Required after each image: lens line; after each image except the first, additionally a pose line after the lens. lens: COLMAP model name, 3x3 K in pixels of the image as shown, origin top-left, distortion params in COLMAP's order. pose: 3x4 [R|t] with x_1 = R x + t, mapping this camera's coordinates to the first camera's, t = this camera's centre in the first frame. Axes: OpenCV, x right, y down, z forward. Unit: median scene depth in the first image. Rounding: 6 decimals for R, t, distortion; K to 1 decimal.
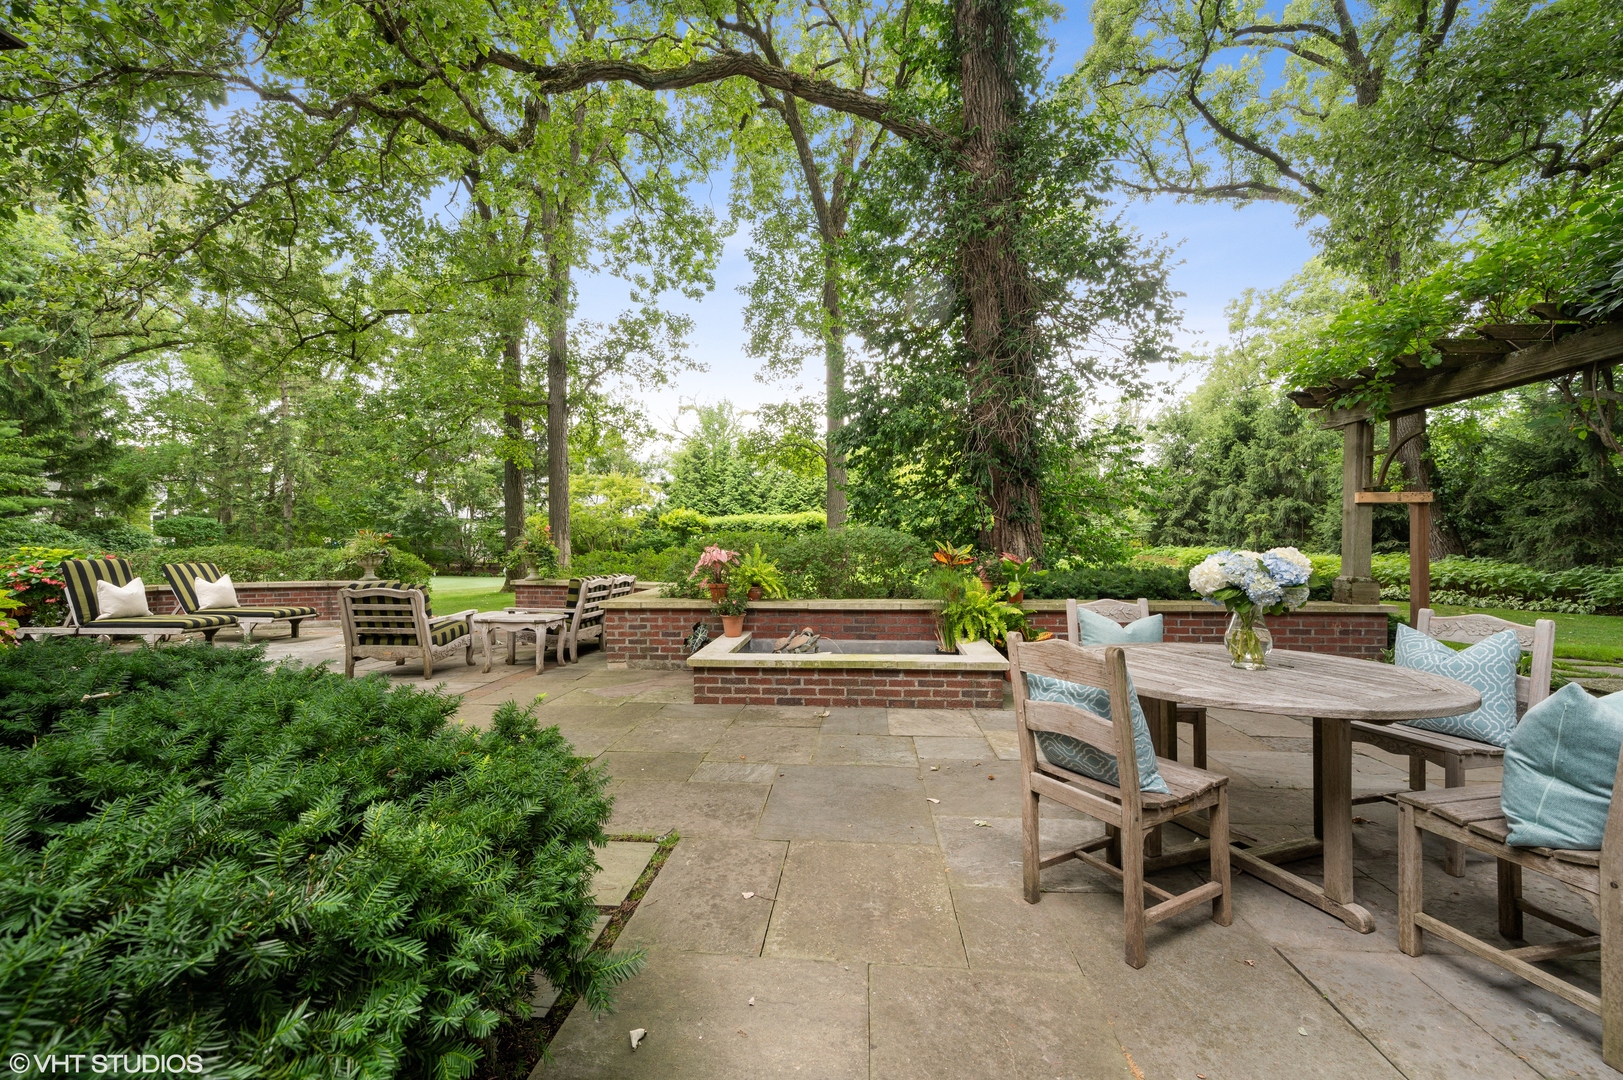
lens RADIAL K [[639.6, 0, 811.5], [0, 639.6, 540.0], [0, 0, 1]] dist [0.003287, 0.000246]
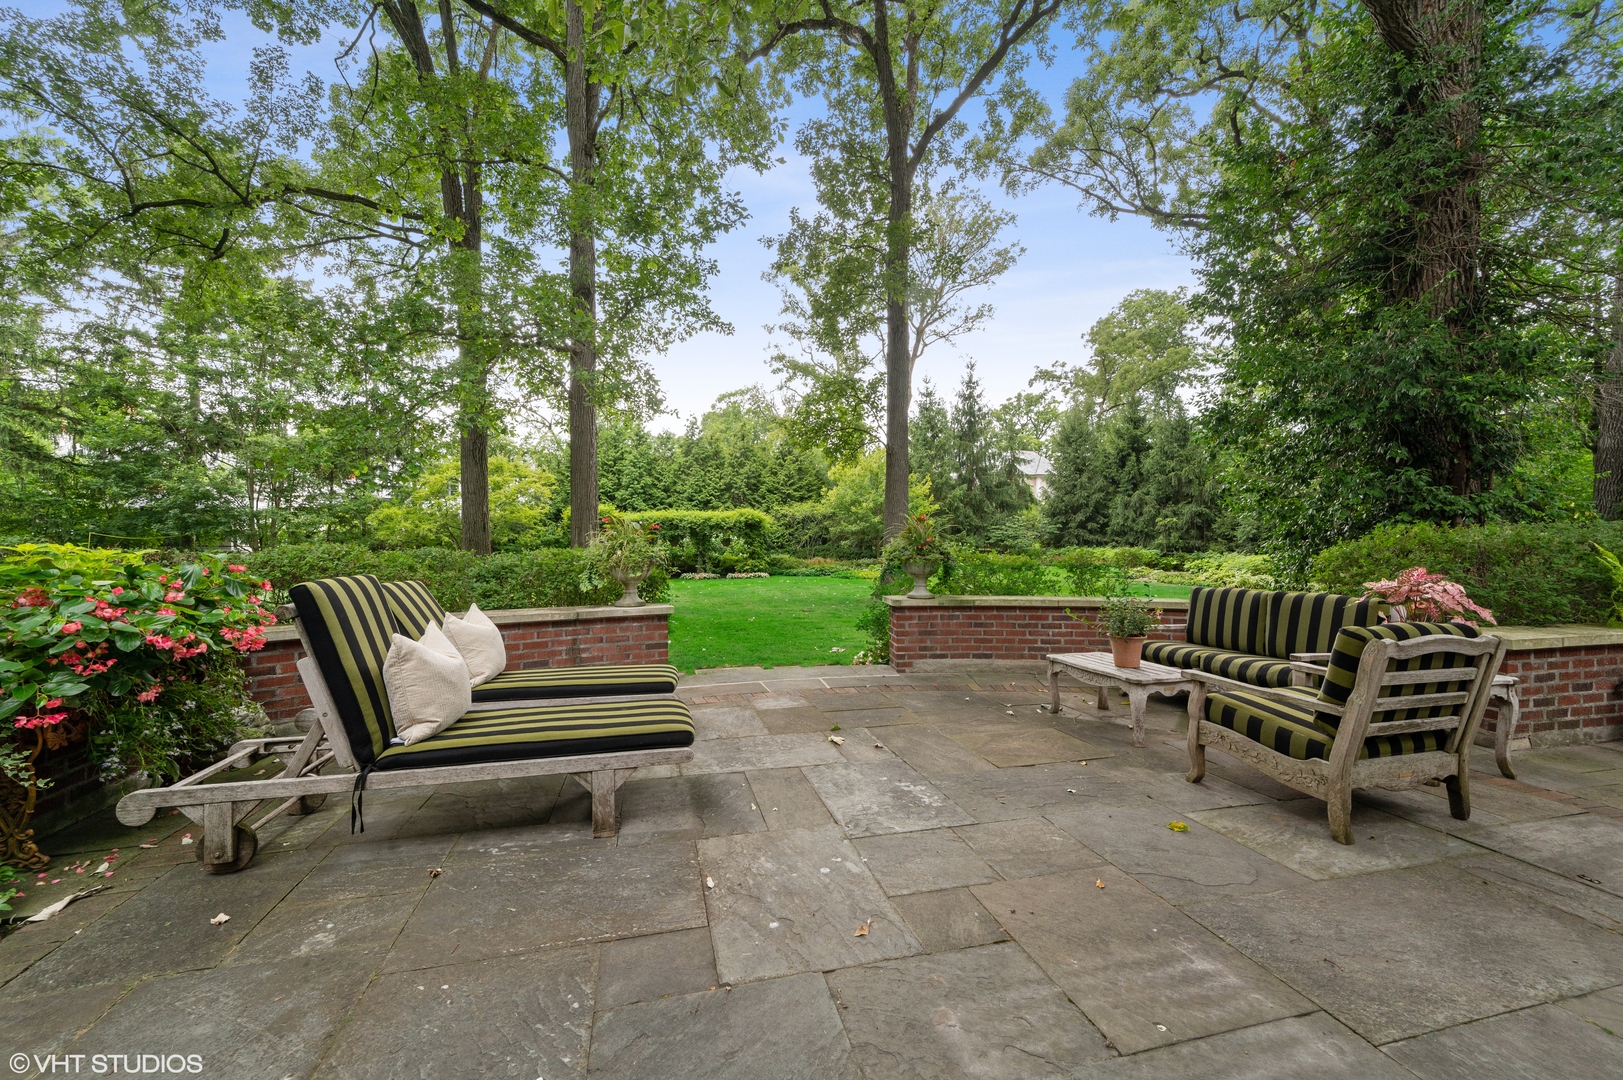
lens RADIAL K [[639.6, 0, 811.5], [0, 639.6, 540.0], [0, 0, 1]] dist [0.003287, 0.000246]
pose [[0.948086, 0.003558, 0.317995, -0.208246], [-0.003262, 0.999994, -0.001462, 0.001373], [-0.317998, 0.000348, 0.948091, 0.118161]]
